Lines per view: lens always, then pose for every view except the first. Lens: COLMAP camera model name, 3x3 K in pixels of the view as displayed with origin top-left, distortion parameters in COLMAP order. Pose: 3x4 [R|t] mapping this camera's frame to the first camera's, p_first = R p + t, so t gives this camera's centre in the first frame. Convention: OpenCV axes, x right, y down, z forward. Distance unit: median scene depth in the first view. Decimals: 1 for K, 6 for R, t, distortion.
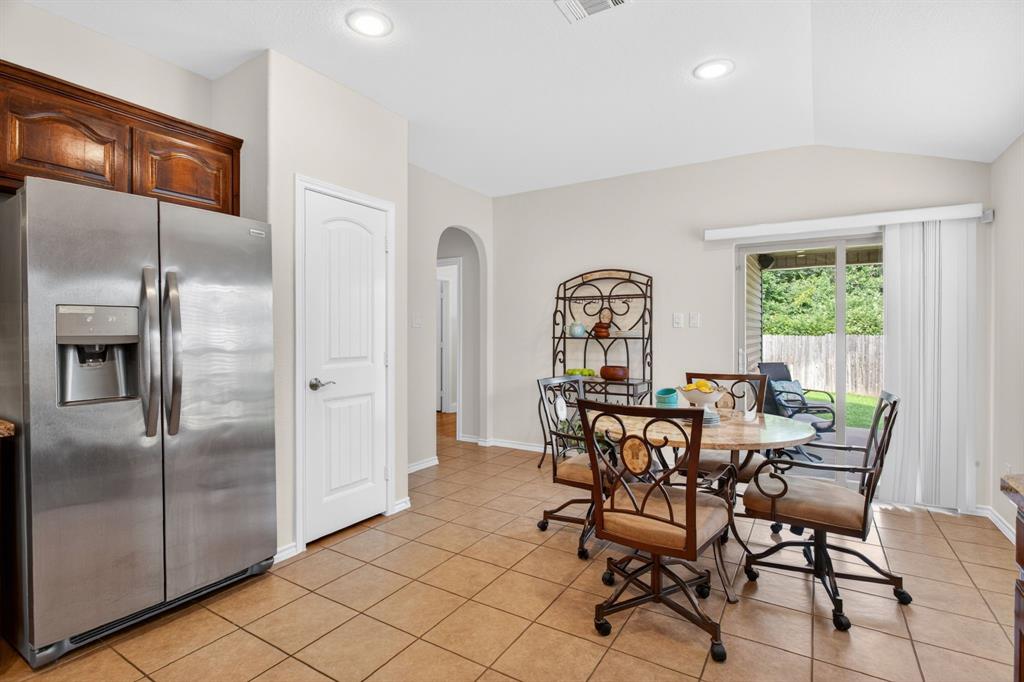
lens RADIAL K [[494.6, 0, 509.5], [0, 494.6, 339.7], [0, 0, 1]] dist [0.001619, 0.000083]
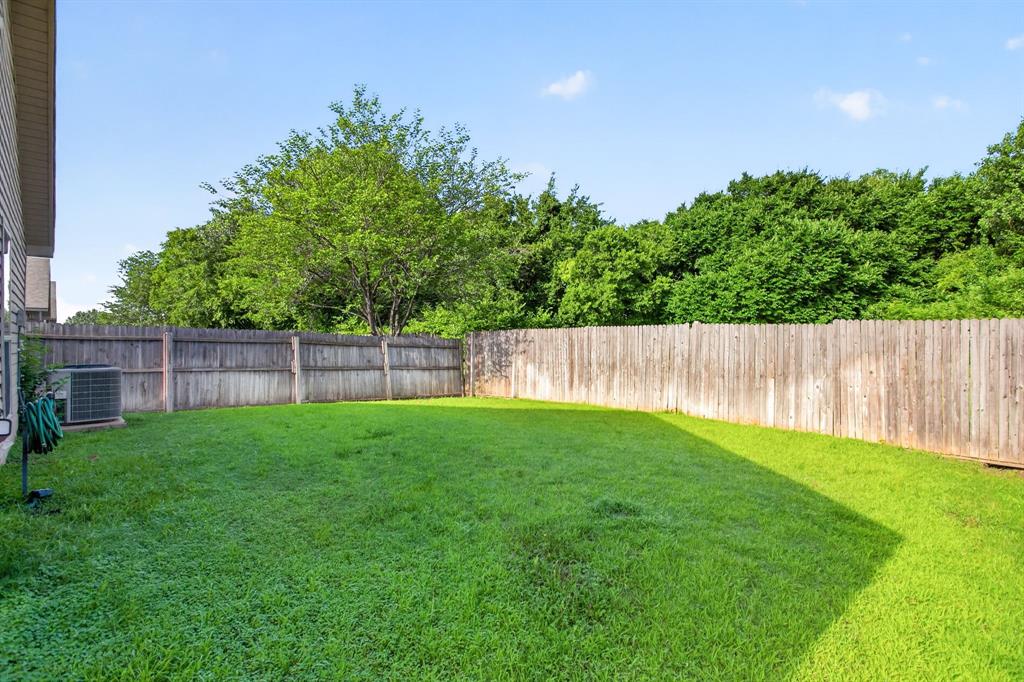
lens RADIAL K [[494.6, 0, 513.6], [0, 494.6, 339.1], [0, 0, 1]] dist [0.001619, 0.000083]
pose [[0.961281, -0.000650, -0.275568, 0.454247], [-0.001690, 0.999965, -0.008254, 0.011765], [0.275564, 0.008400, 0.961246, 0.413963]]
